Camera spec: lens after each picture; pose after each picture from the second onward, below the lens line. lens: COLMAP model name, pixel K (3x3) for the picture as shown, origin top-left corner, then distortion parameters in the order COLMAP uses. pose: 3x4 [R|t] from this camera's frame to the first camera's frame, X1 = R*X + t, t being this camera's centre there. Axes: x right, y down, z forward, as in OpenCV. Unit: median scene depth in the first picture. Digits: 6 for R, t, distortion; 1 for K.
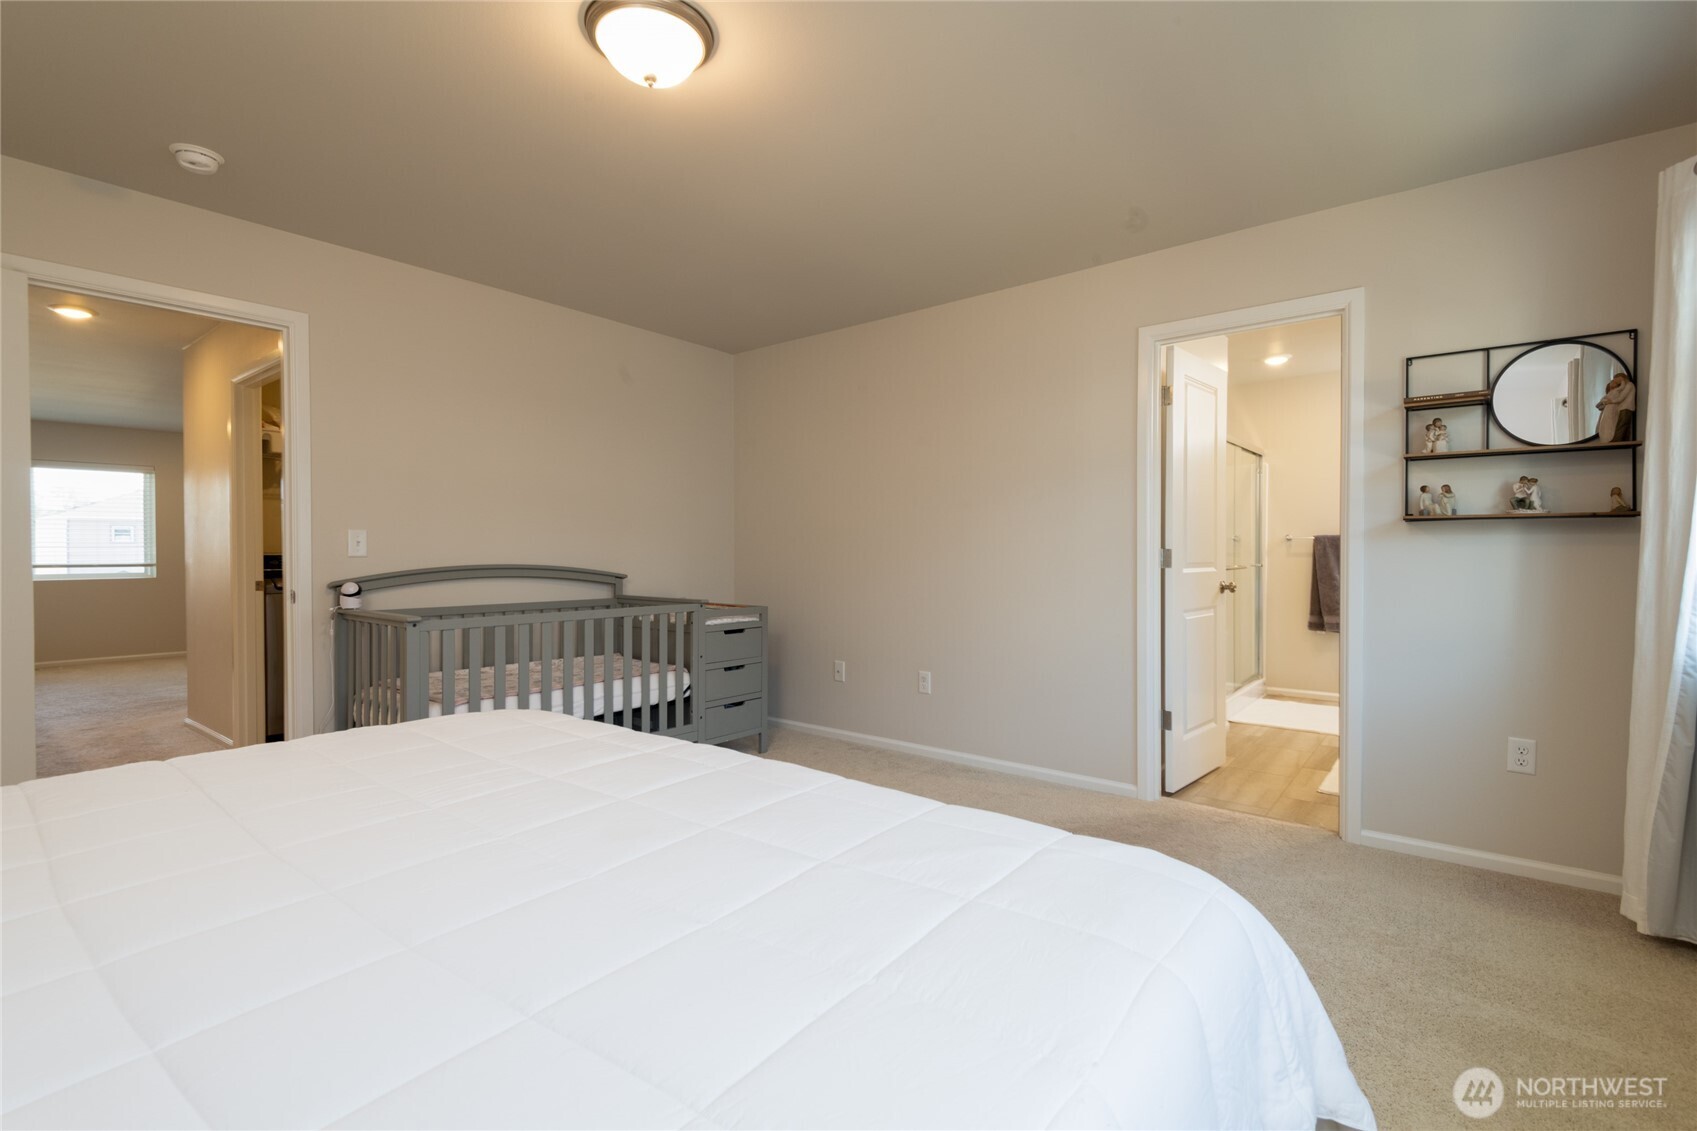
lens RADIAL K [[762.4, 0, 853.4], [0, 762.4, 558.6], [0, 0, 1]] dist [0.035289, -0.022602]
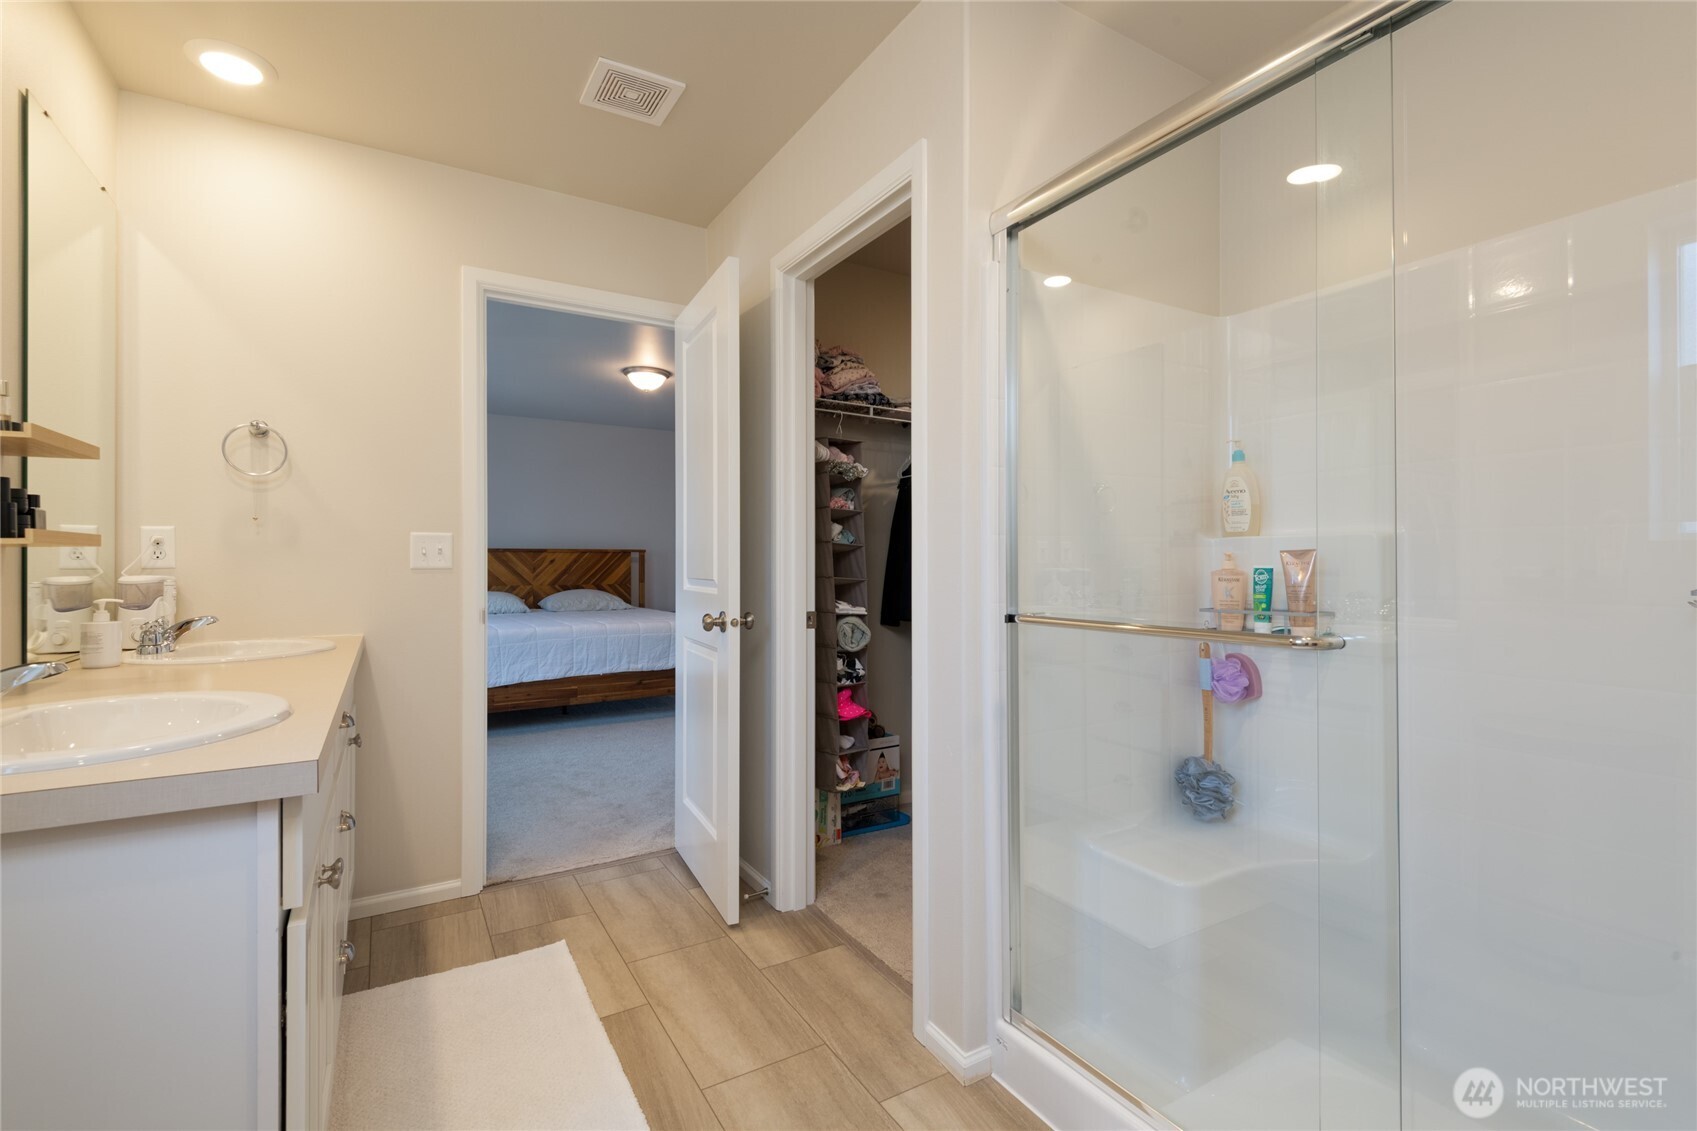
lens RADIAL K [[762.4, 0, 853.4], [0, 762.4, 558.6], [0, 0, 1]] dist [0.035289, -0.022602]
pose [[-0.349876, 0.000114, -0.936796, 1.137078], [-0.004866, 0.999986, 0.001939, -0.017172], [0.936784, 0.005237, -0.349870, 1.474664]]
